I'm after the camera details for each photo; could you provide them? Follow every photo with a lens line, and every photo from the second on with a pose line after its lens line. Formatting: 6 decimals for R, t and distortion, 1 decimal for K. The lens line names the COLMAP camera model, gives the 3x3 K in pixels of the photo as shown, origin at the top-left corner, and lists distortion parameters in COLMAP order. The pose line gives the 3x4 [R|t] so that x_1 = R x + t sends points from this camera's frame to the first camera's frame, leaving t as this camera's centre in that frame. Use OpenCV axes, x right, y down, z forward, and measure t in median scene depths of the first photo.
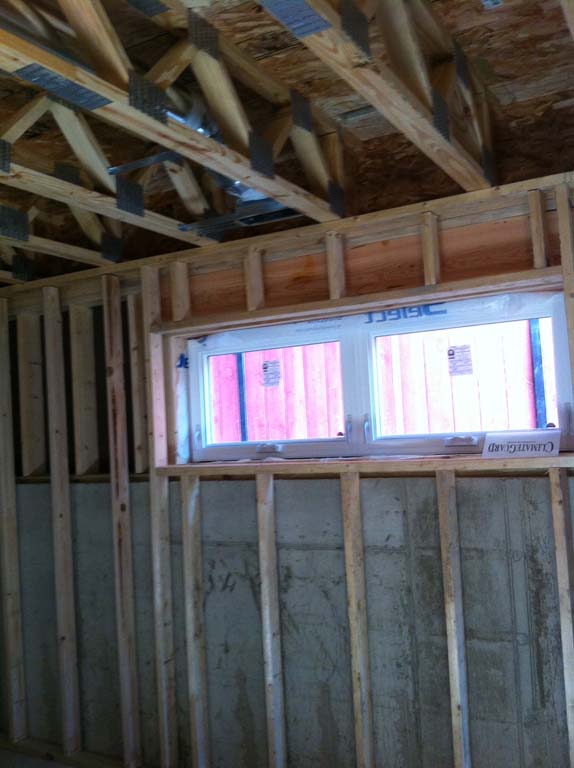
lens RADIAL K [[729.4, 0, 291.0], [0, 729.4, 387.3], [0, 0, 1]] dist [0.044742, -0.174895]
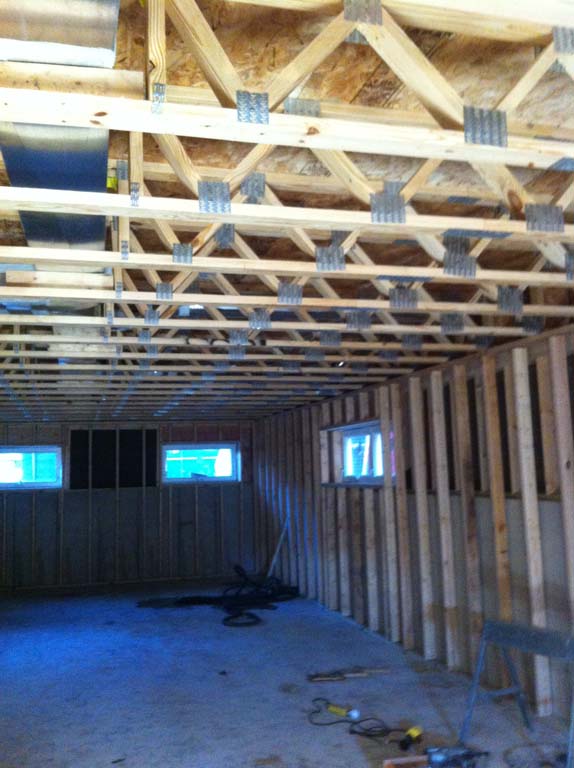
lens RADIAL K [[729.4, 0, 291.0], [0, 729.4, 387.3], [0, 0, 1]] dist [0.044742, -0.174895]
pose [[0.681966, -0.035379, -0.730528, 1.522001], [0.015461, 0.999304, -0.033962, -0.133130], [0.731220, 0.011866, 0.682038, -0.782815]]
